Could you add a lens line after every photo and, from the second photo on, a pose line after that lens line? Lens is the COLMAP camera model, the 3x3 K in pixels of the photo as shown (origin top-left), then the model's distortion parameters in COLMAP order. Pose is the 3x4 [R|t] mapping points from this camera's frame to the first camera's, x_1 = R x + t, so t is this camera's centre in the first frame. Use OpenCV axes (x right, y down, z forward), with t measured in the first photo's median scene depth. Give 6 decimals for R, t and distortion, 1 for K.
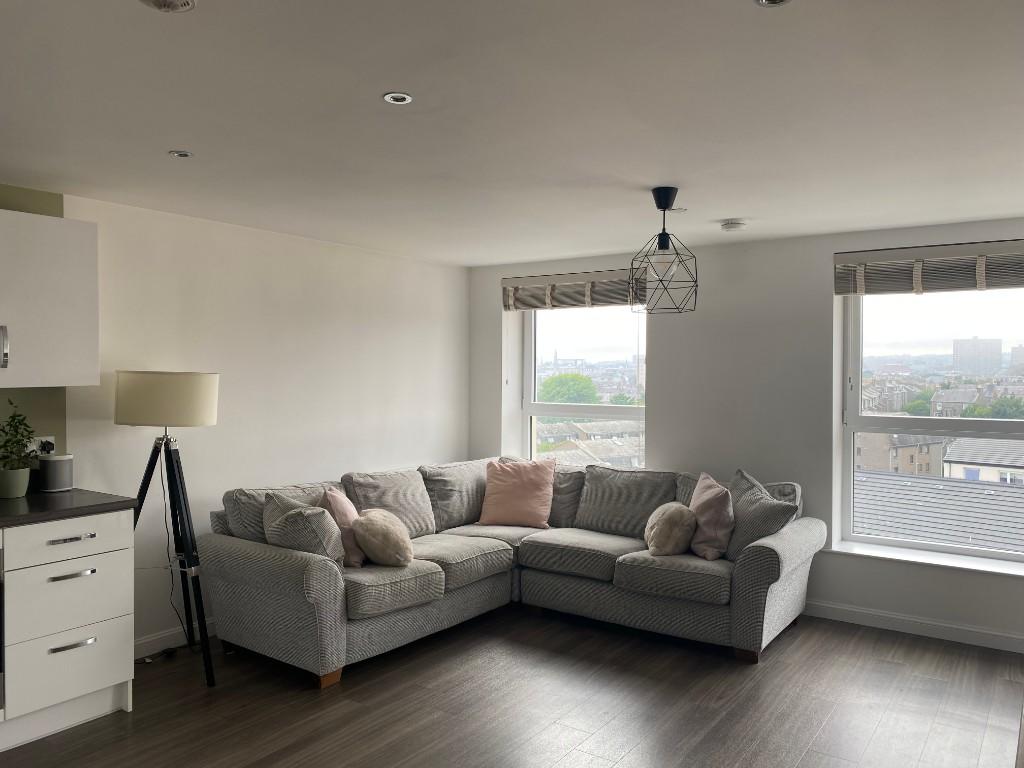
lens RADIAL K [[777.2, 0, 514.0], [0, 777.2, 386.6], [0, 0, 1]] dist [0.073792, -0.141810]
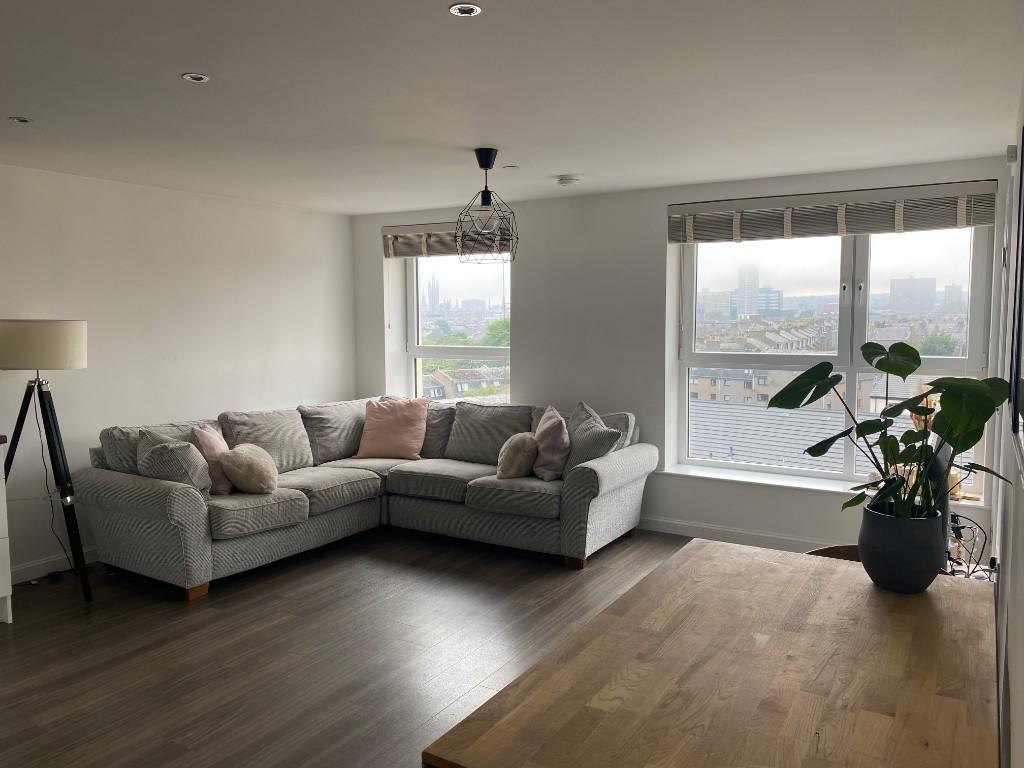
lens RADIAL K [[786.1, 0, 515.8], [0, 786.1, 385.6], [0, 0, 1]] dist [0.064416, -0.105536]
pose [[0.998144, -0.015752, 0.058822, 0.137883], [0.011586, 0.997444, 0.070507, 0.002384], [-0.059782, -0.069694, 0.995775, -0.121421]]
